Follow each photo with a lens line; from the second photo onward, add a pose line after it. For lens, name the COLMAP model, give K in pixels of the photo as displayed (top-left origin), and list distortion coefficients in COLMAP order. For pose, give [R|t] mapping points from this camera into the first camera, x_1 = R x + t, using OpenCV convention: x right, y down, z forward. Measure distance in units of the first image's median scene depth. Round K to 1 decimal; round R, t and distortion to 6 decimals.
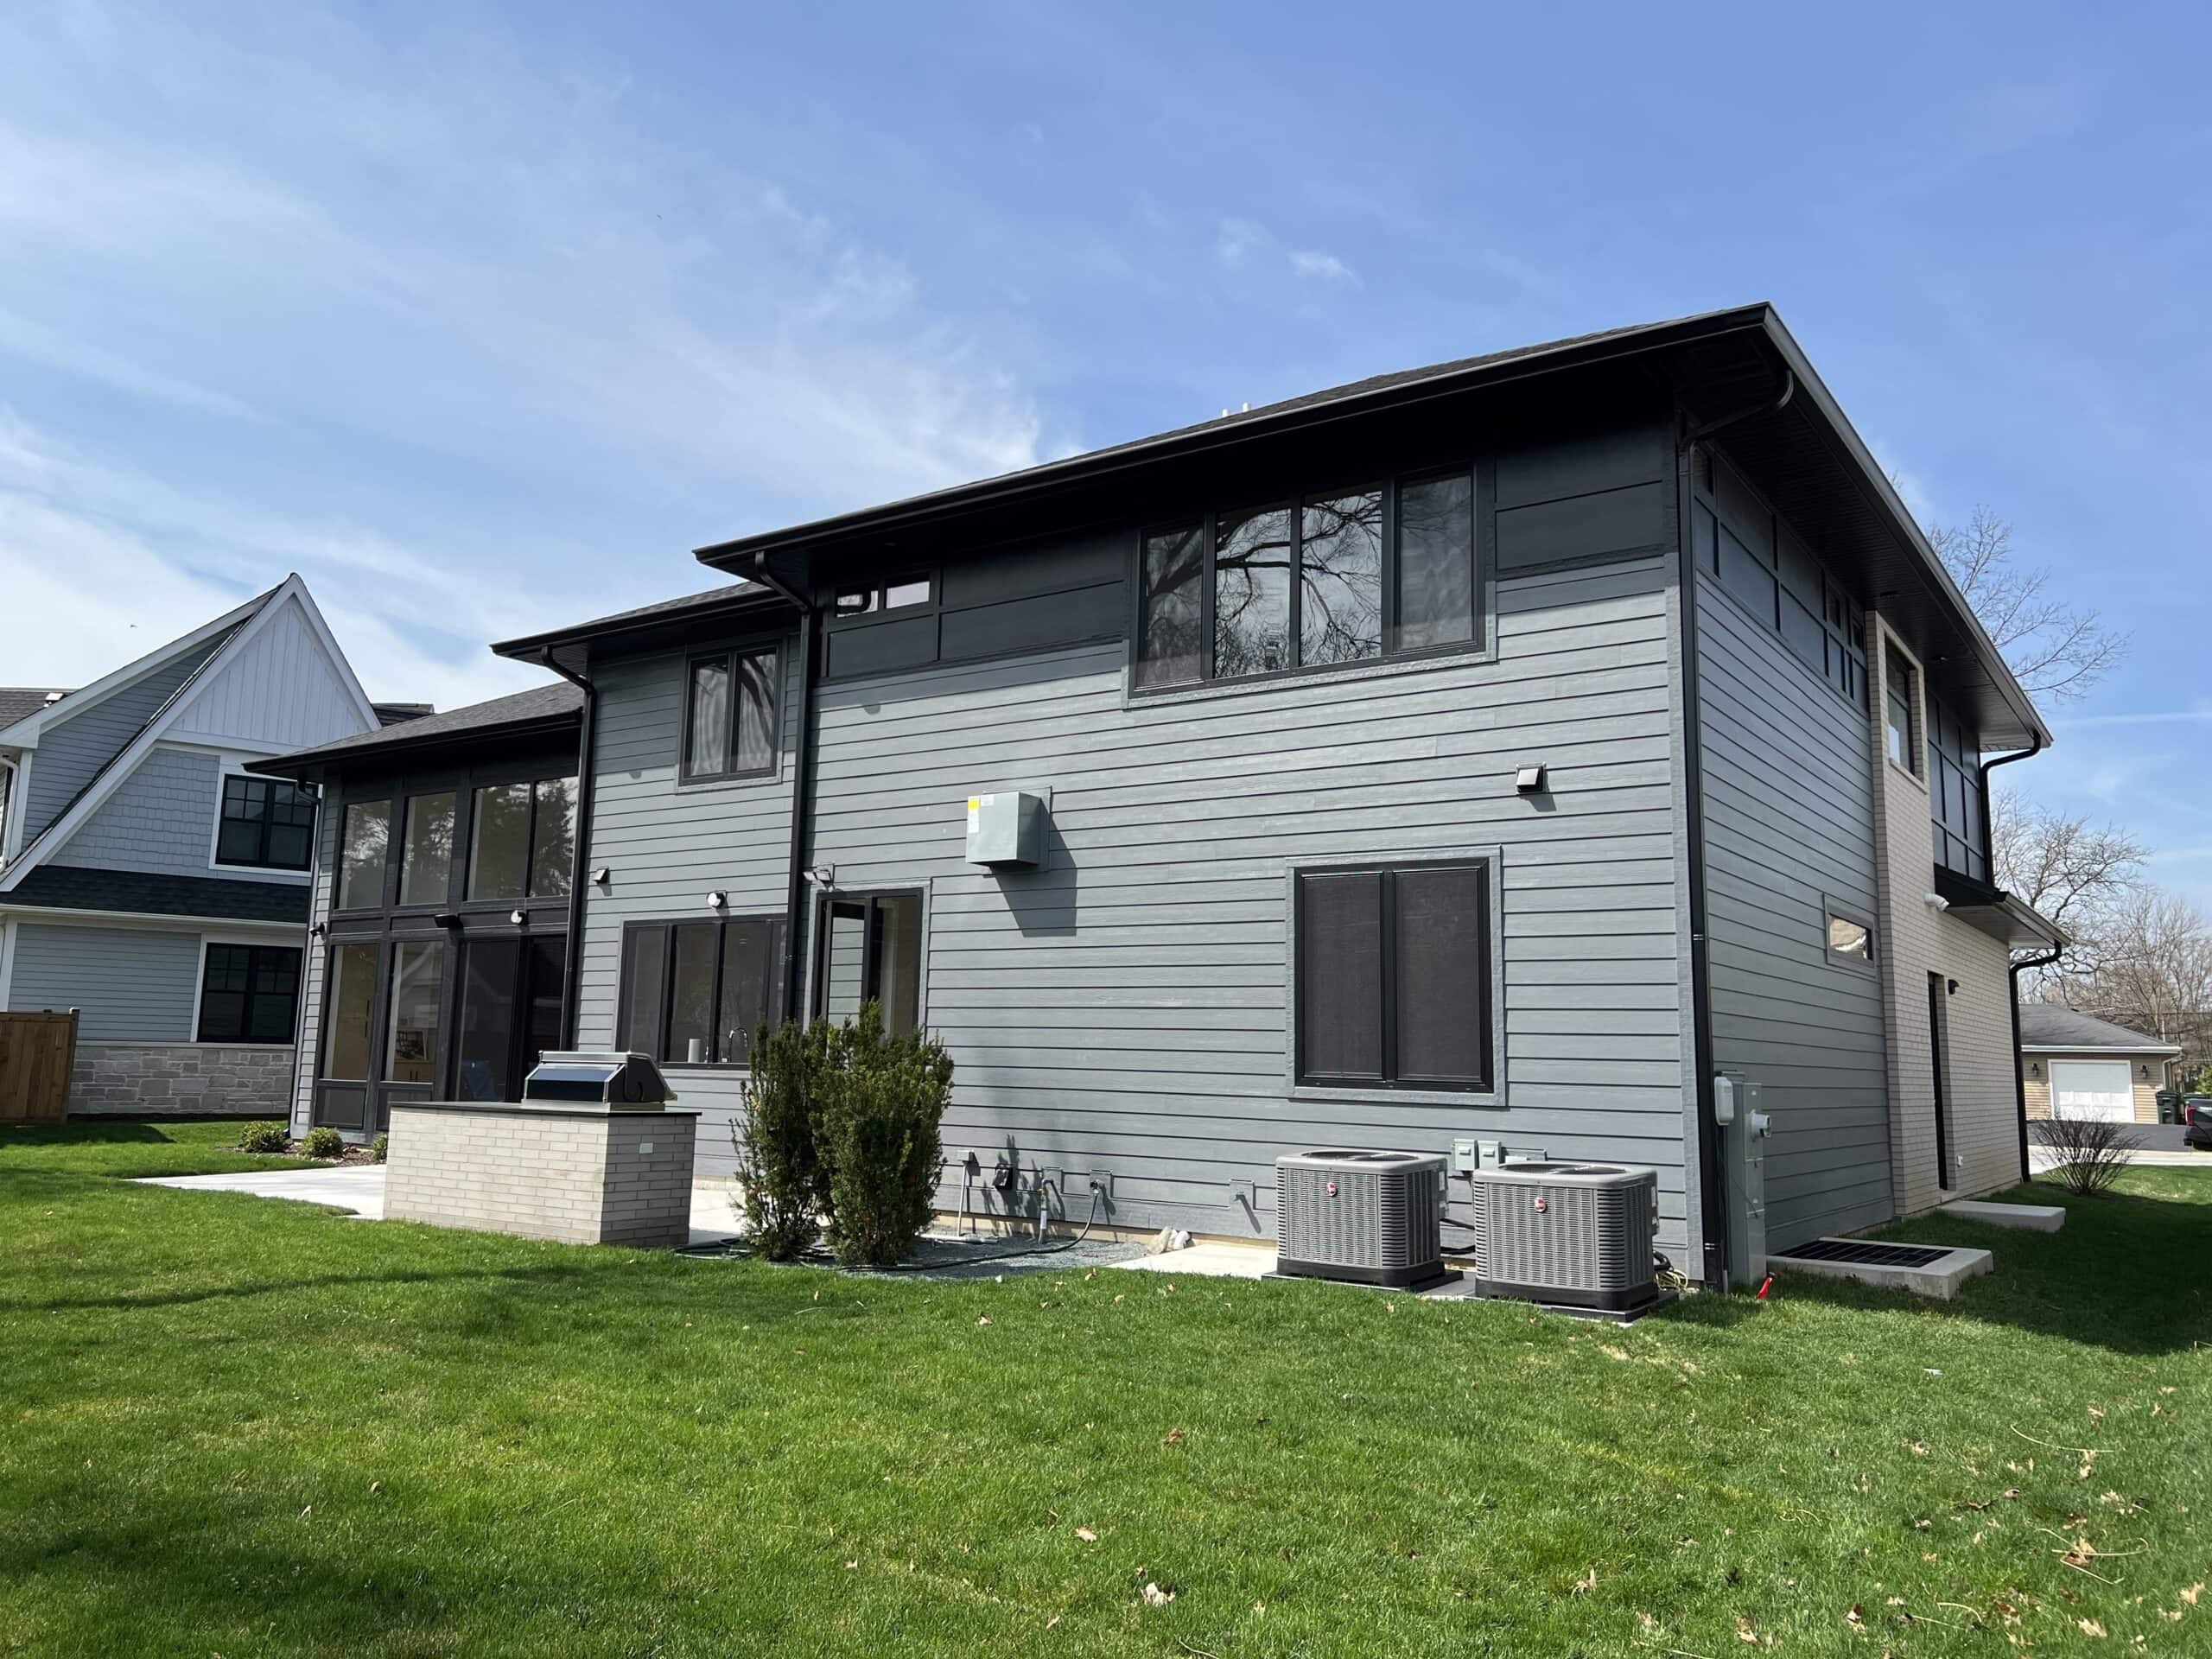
lens RADIAL K [[1678.1, 0, 1077.0], [0, 1678.1, 819.9], [0, 0, 1]] dist [0.068800, -0.052383]
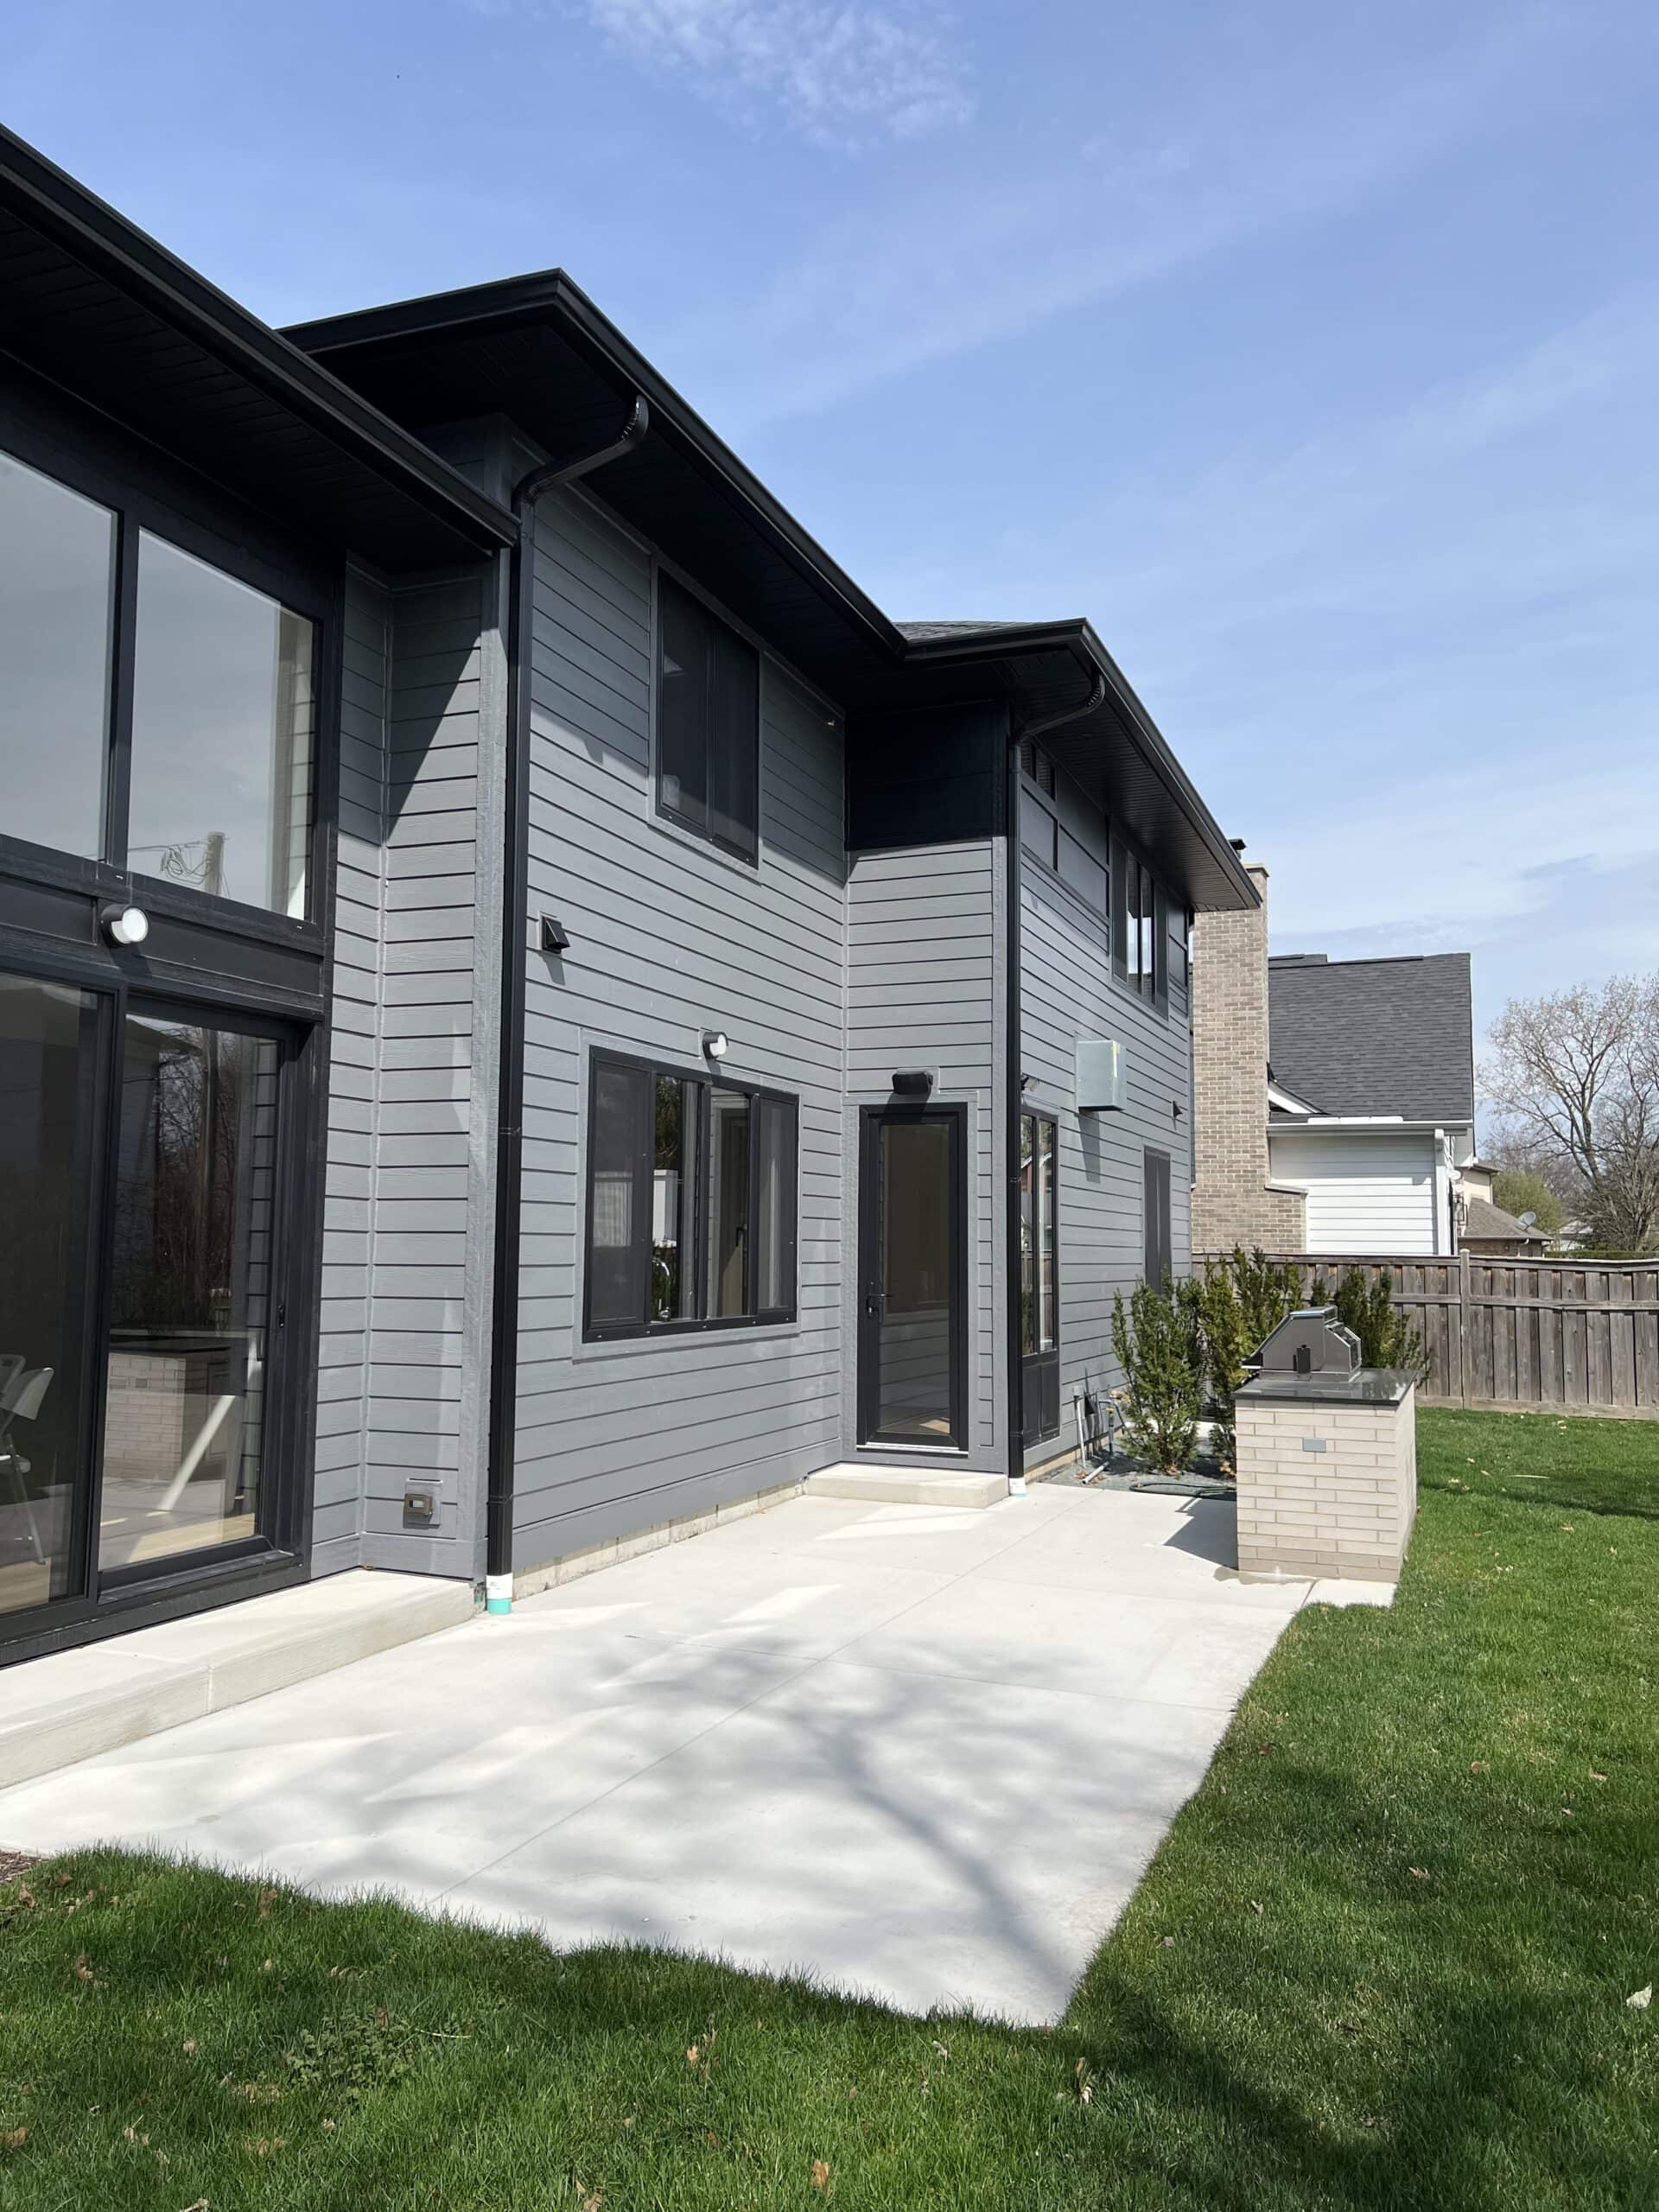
lens RADIAL K [[1678.1, 0, 829.5], [0, 1678.1, 1106.0], [0, 0, 1]] dist [0.068800, -0.052383]
pose [[-0.244321, 0.067374, 0.967351, -0.788604], [-0.149289, 0.983077, -0.106174, 0.123853], [-0.958134, -0.170356, -0.230128, 1.093298]]
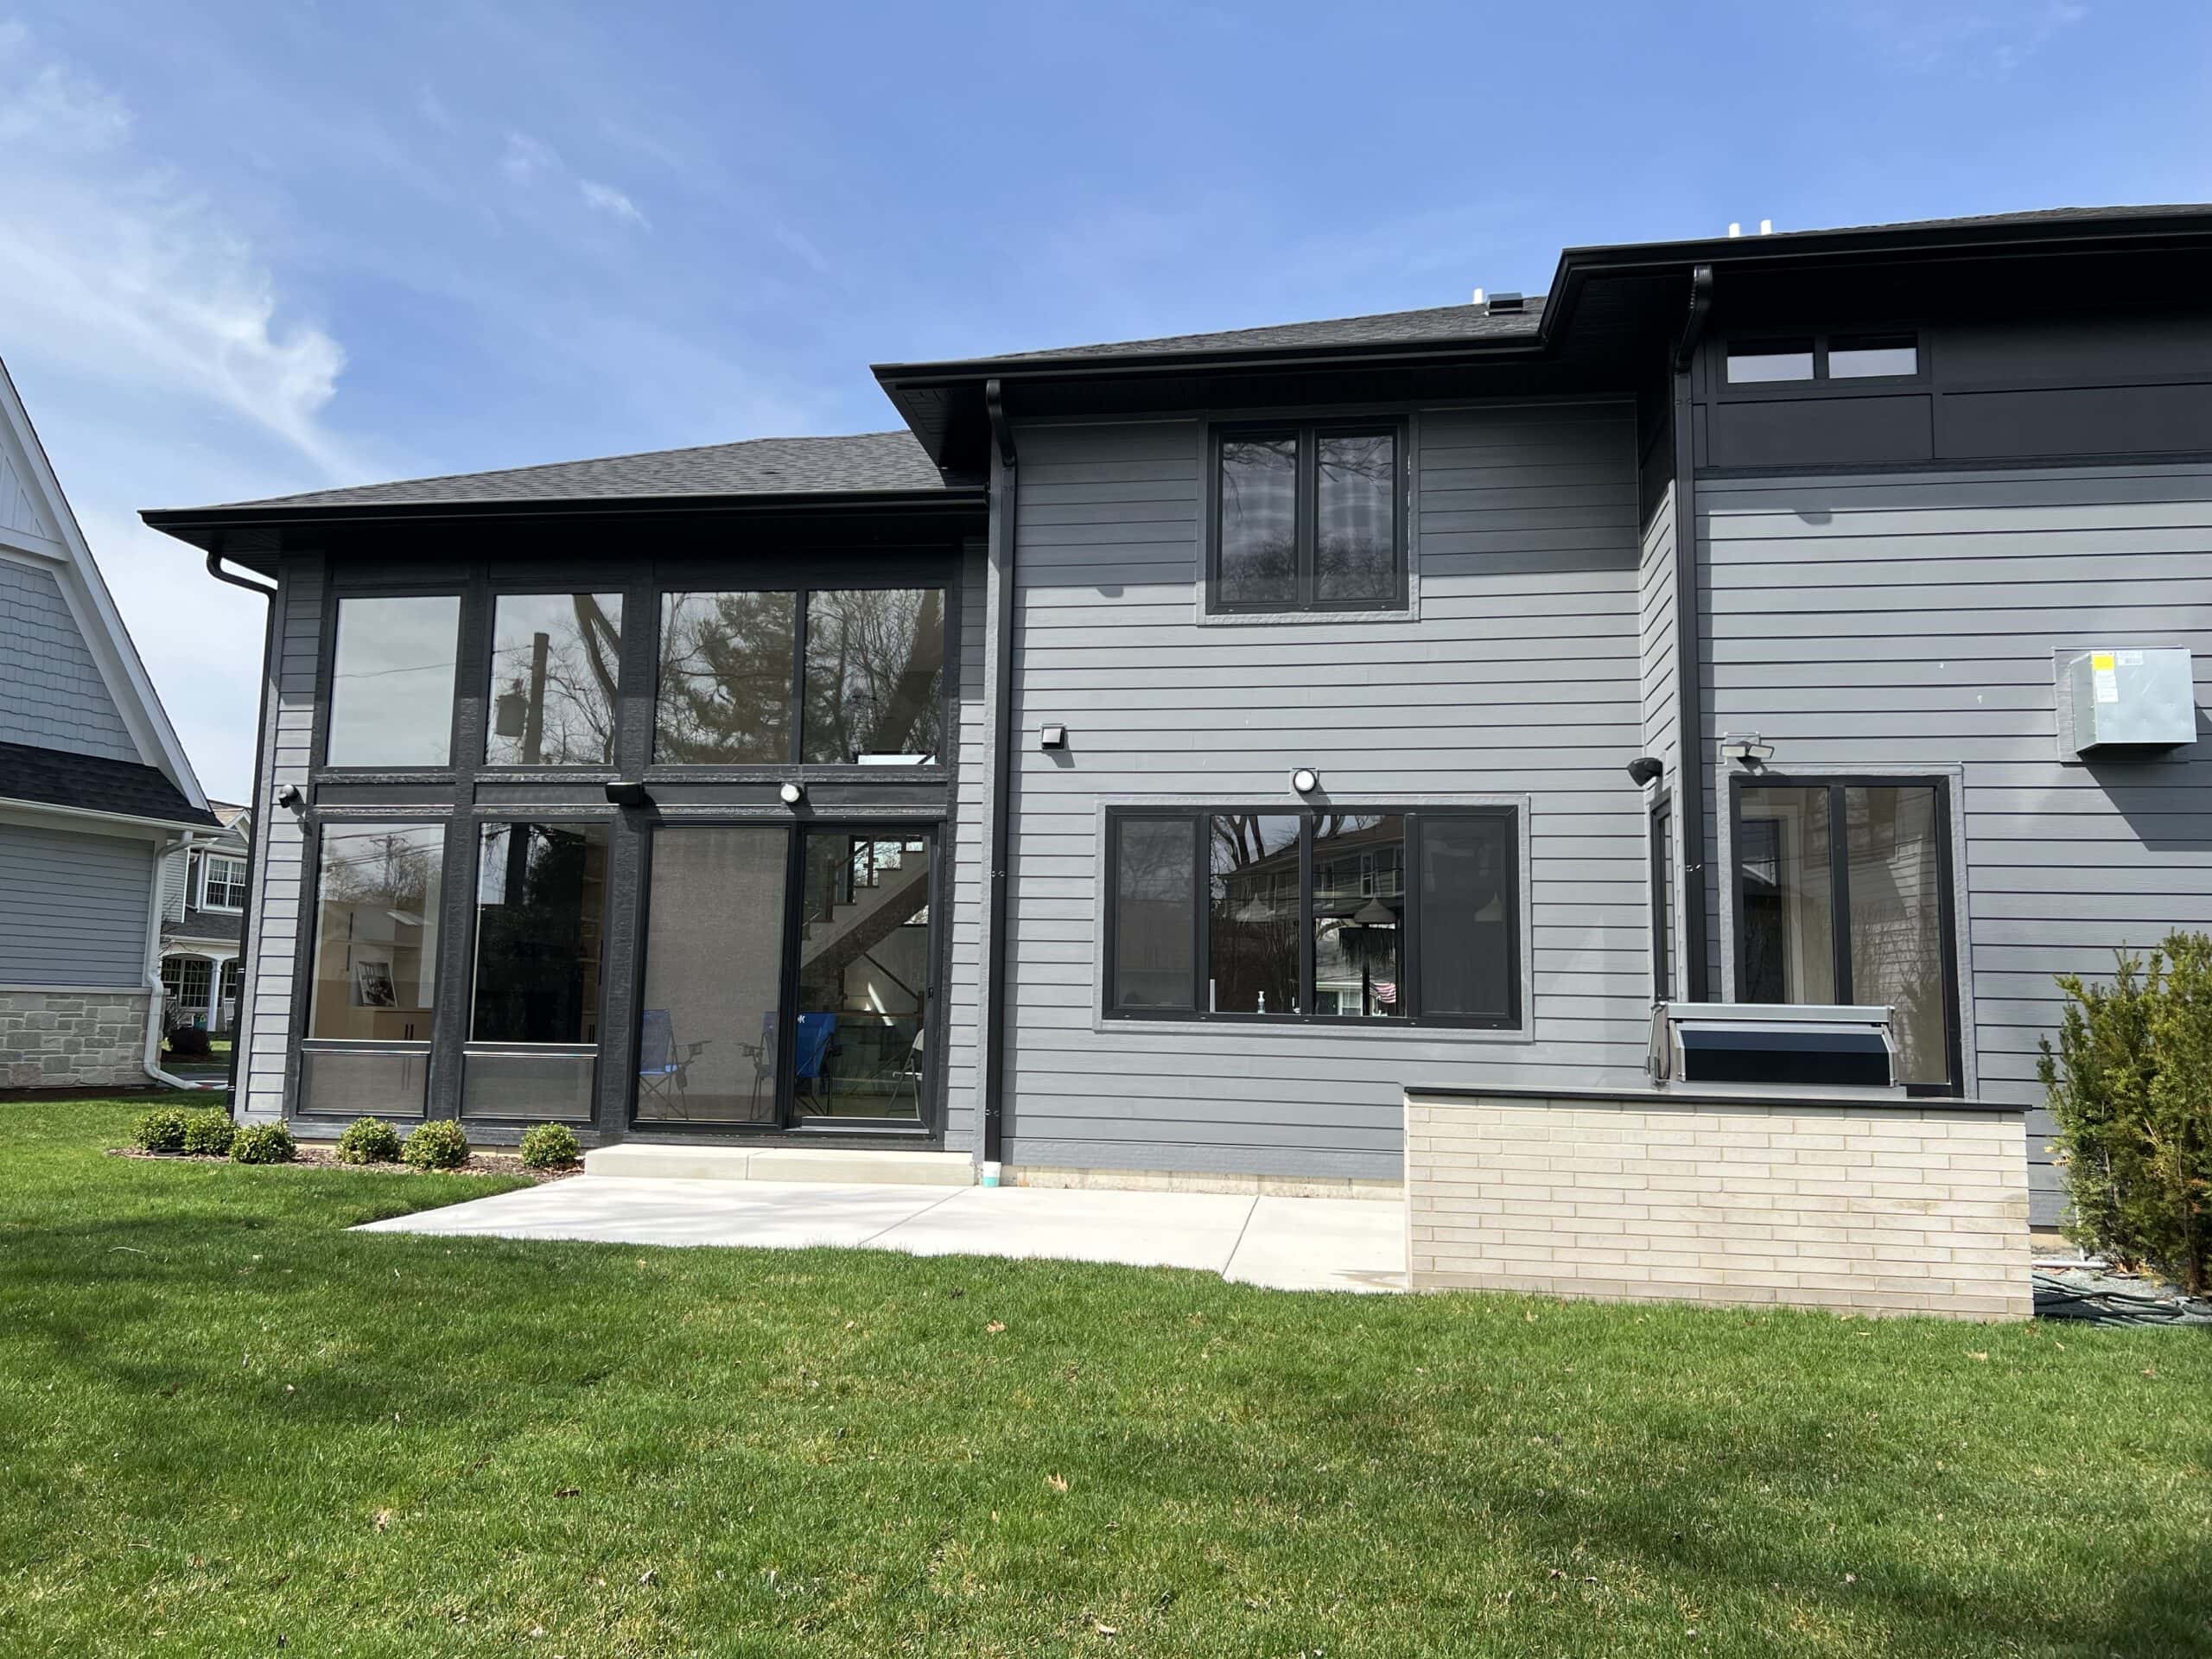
lens RADIAL K [[1631.7, 0, 1079.6], [0, 1631.7, 814.3], [0, 0, 1]] dist [0.086711, -0.130657]
pose [[0.894252, 0.056511, 0.443981, -0.595557], [-0.066380, 0.997772, 0.006701, 0.062637], [-0.442613, -0.035463, 0.896011, 0.438959]]
